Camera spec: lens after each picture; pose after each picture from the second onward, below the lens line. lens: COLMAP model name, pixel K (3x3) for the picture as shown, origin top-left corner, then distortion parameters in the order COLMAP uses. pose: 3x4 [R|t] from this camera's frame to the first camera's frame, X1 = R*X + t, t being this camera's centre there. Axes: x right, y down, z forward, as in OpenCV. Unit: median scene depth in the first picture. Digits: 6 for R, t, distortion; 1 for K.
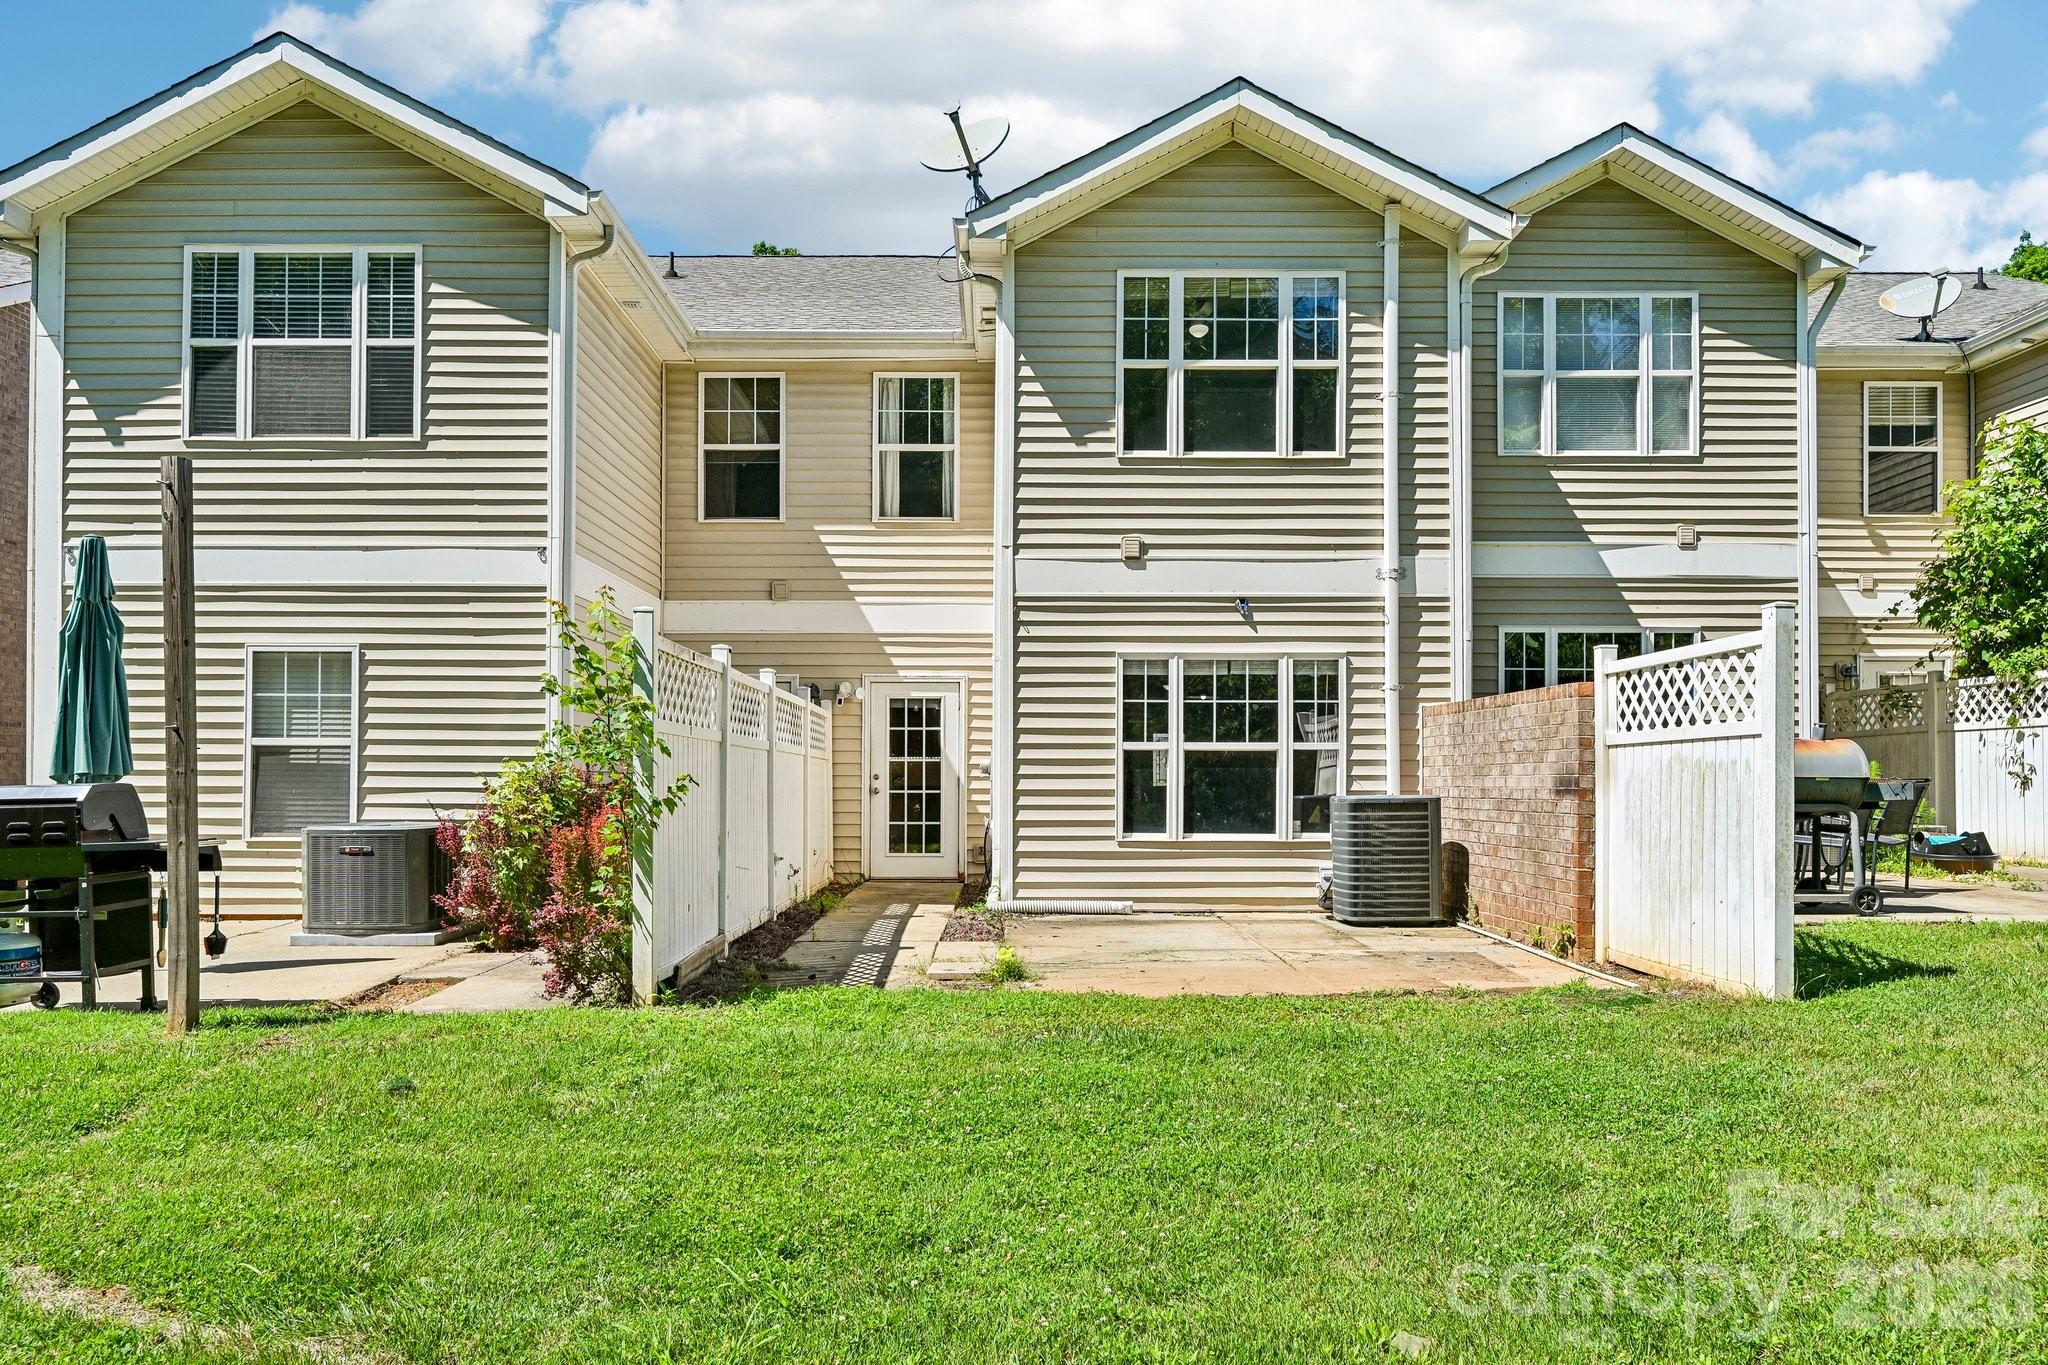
lens RADIAL K [[1416.2, 0, 1026.0], [0, 1416.2, 766.3], [0, 0, 1]] dist [0.001502, 0.001154]
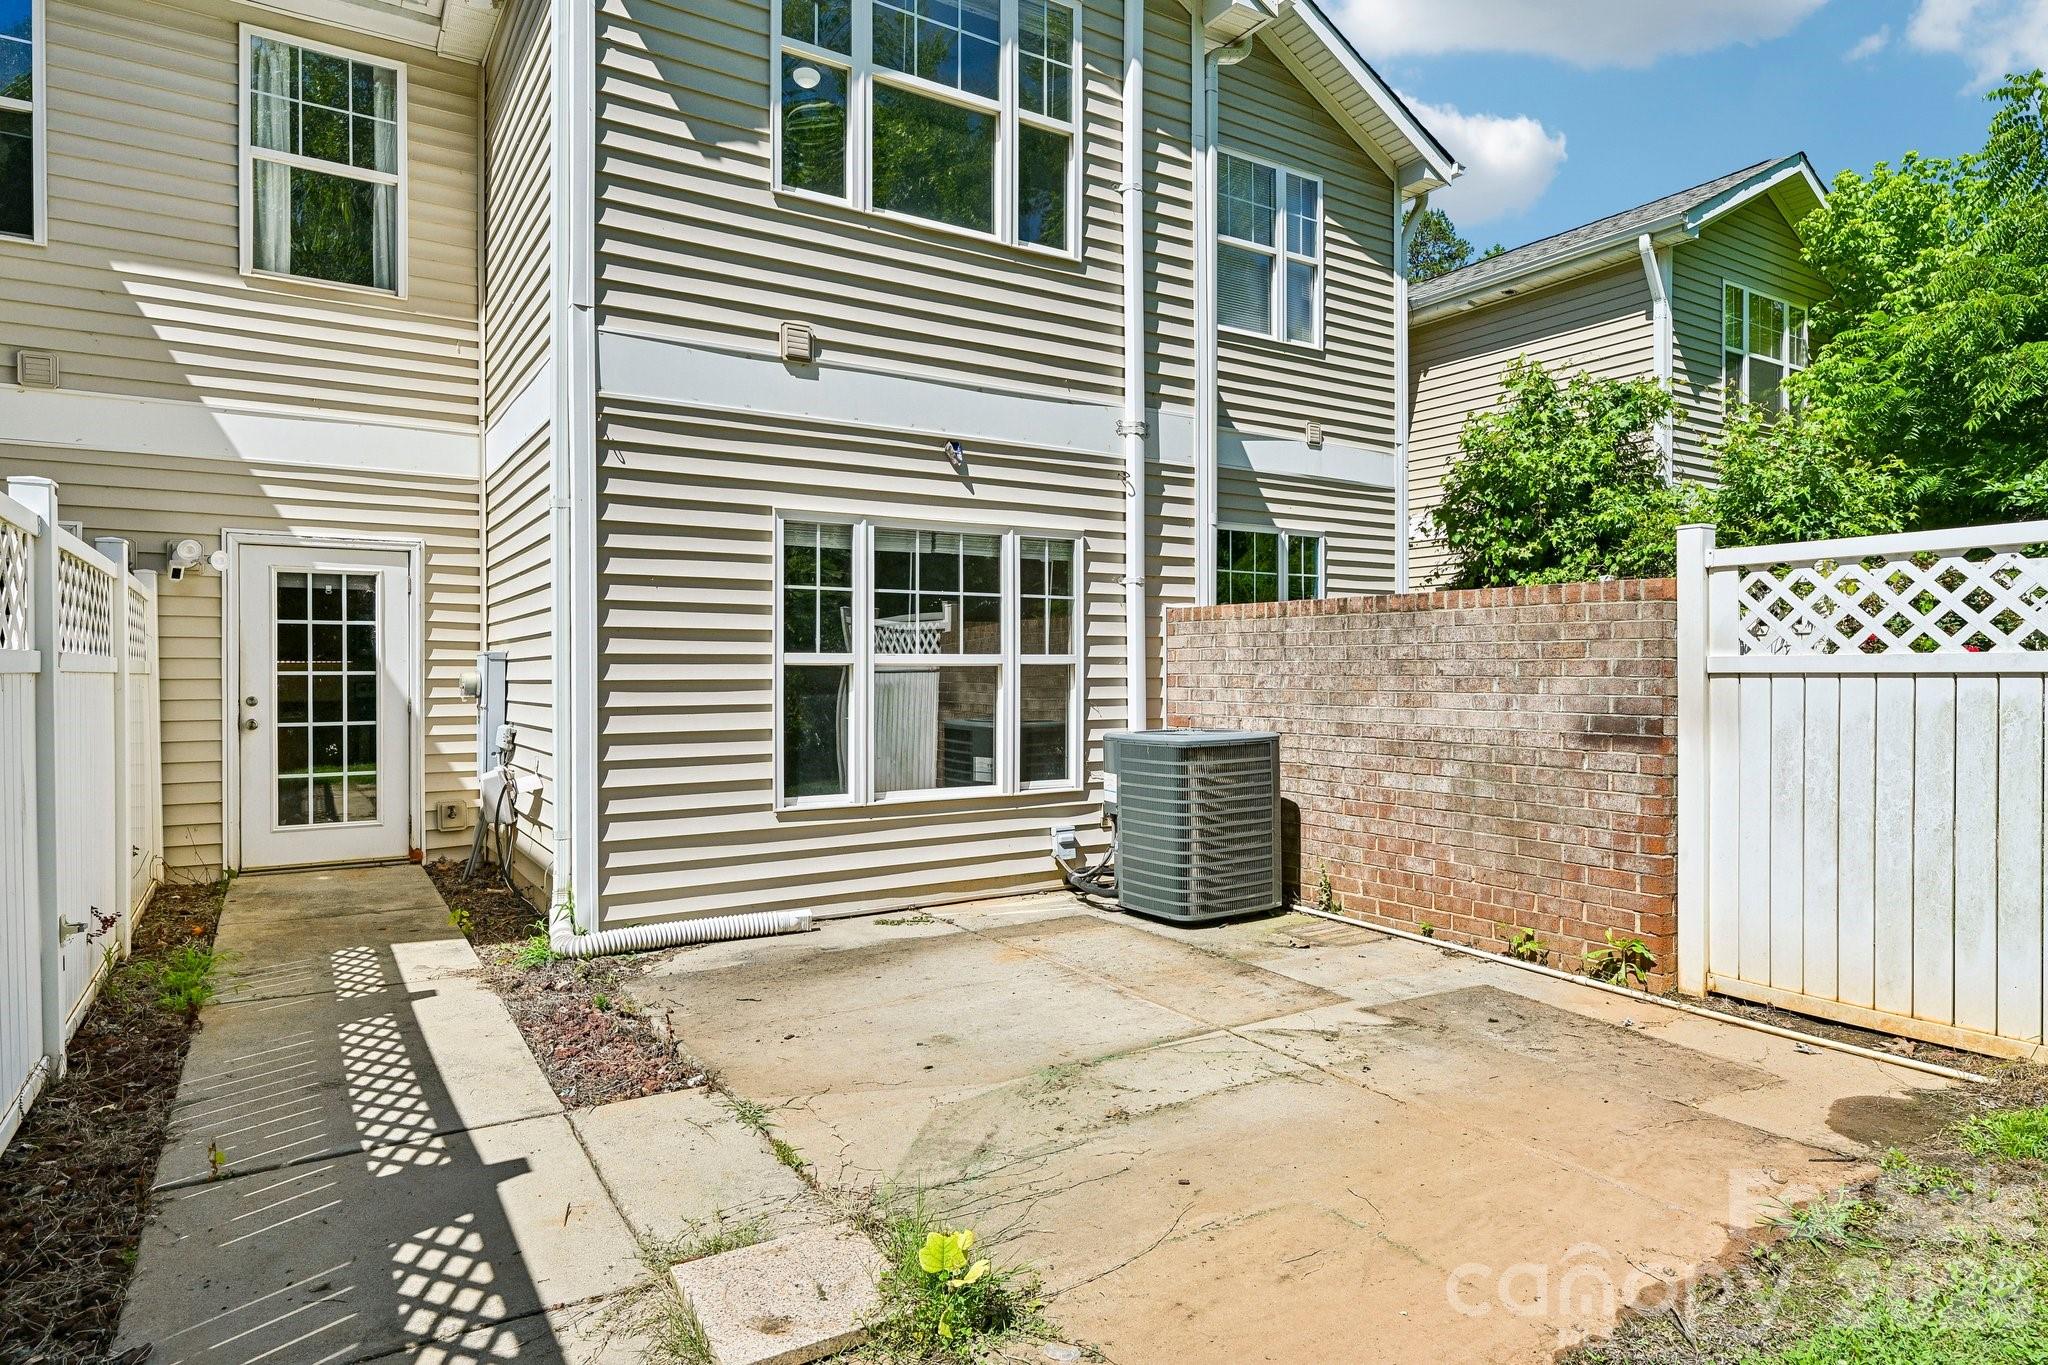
lens RADIAL K [[1061.6, 0, 979.3], [0, 1061.6, 670.4], [0, 0, 1]] dist [0.000306, -0.000292]
pose [[0.838510, -0.006524, 0.544847, -0.113120], [-0.002623, 0.999868, 0.016010, -0.016847], [-0.544880, -0.014854, 0.838382, 0.555857]]
